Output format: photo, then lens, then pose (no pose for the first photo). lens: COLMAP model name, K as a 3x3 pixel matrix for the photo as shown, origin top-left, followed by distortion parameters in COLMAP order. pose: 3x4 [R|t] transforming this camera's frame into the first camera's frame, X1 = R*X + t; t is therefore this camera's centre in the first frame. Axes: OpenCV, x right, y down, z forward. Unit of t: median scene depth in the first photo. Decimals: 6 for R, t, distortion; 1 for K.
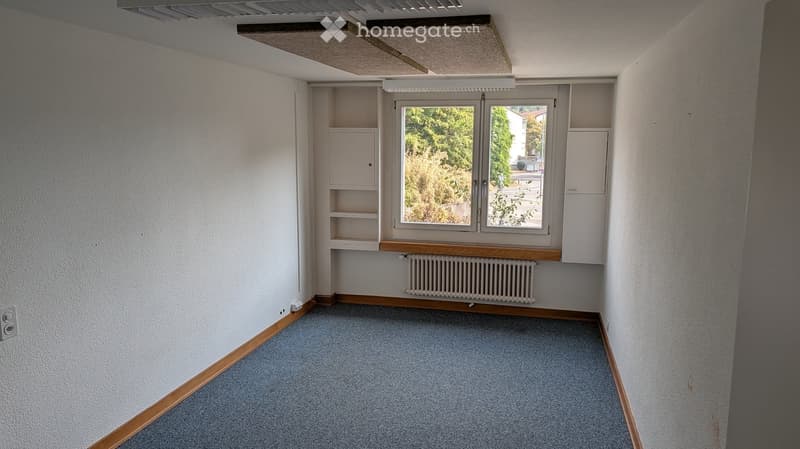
lens RADIAL K [[541.6, 0, 410.5], [0, 541.6, 227.4], [0, 0, 1]] dist [0.030565, -0.028368]
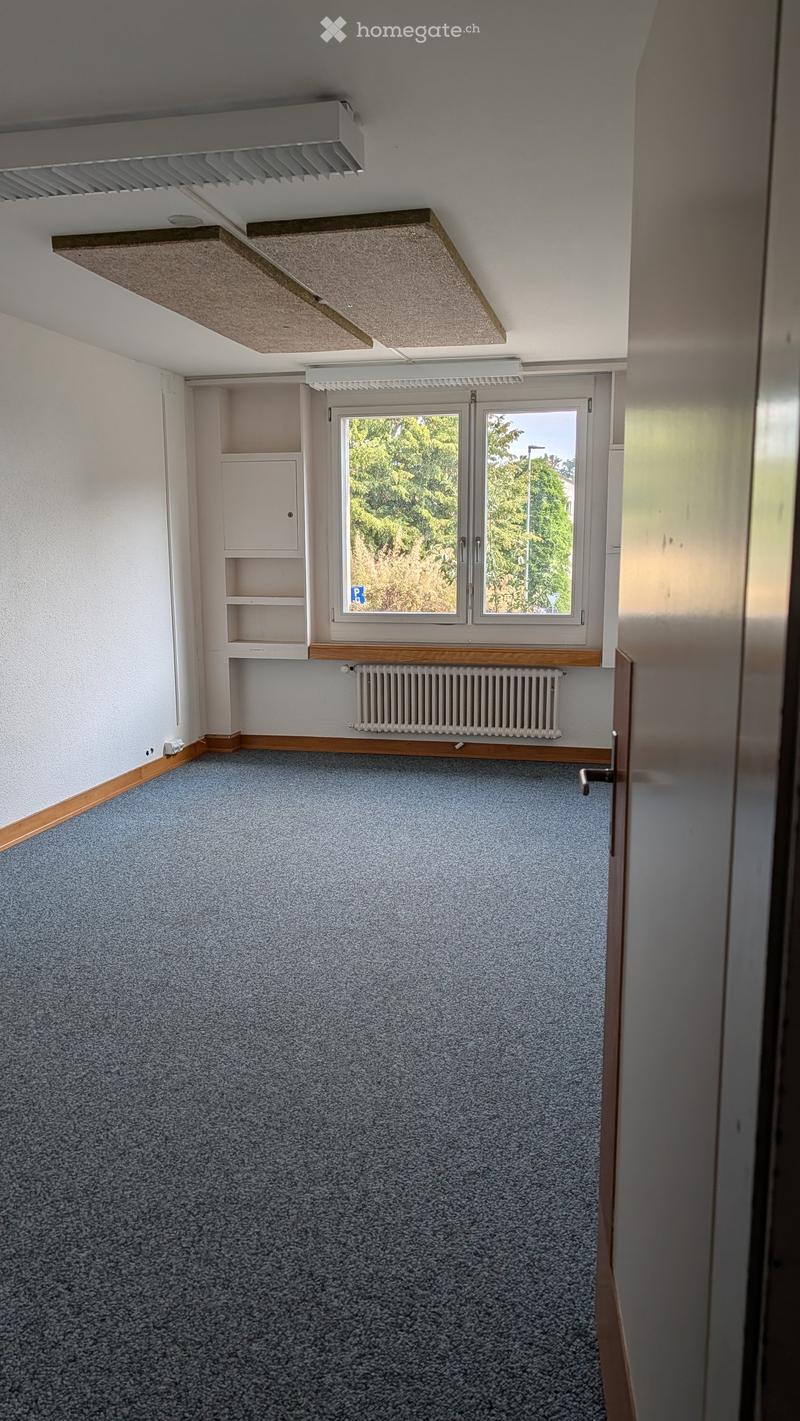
lens RADIAL K [[962.1, 0, 405.7], [0, 962.1, 733.0], [0, 0, 1]] dist [0.030565, -0.028368]
pose [[0.999926, -0.010089, 0.006736, 0.046290], [0.009840, 0.999304, 0.035995, 0.093927], [-0.007094, -0.035926, 0.999329, -0.092964]]
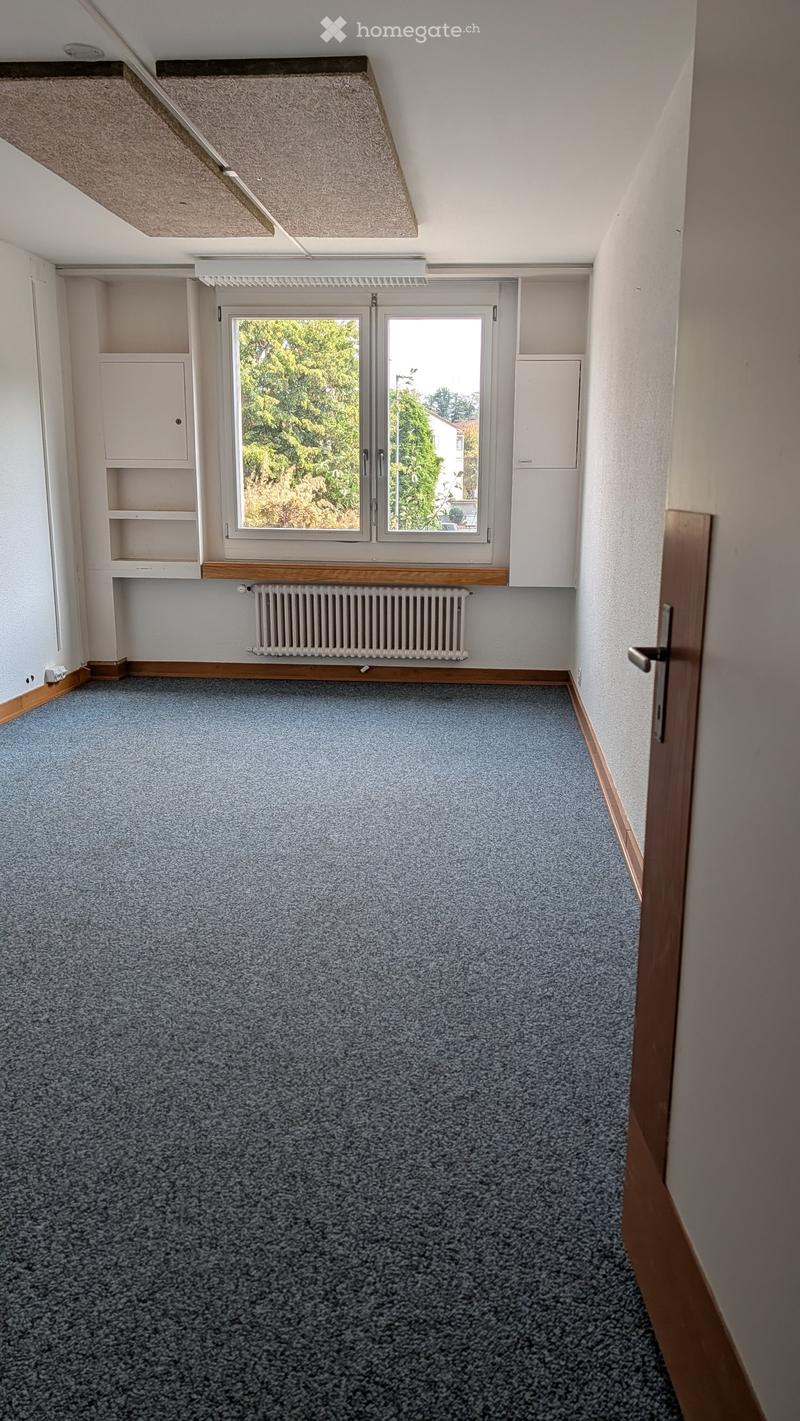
lens RADIAL K [[962.1, 0, 419.1], [0, 962.1, 710.8], [0, 0, 1]] dist [0.030565, -0.028368]
pose [[0.987055, -0.032683, 0.157018, 0.004732], [0.020079, 0.996496, 0.081191, 0.110494], [-0.159121, -0.076987, 0.984253, -0.053886]]
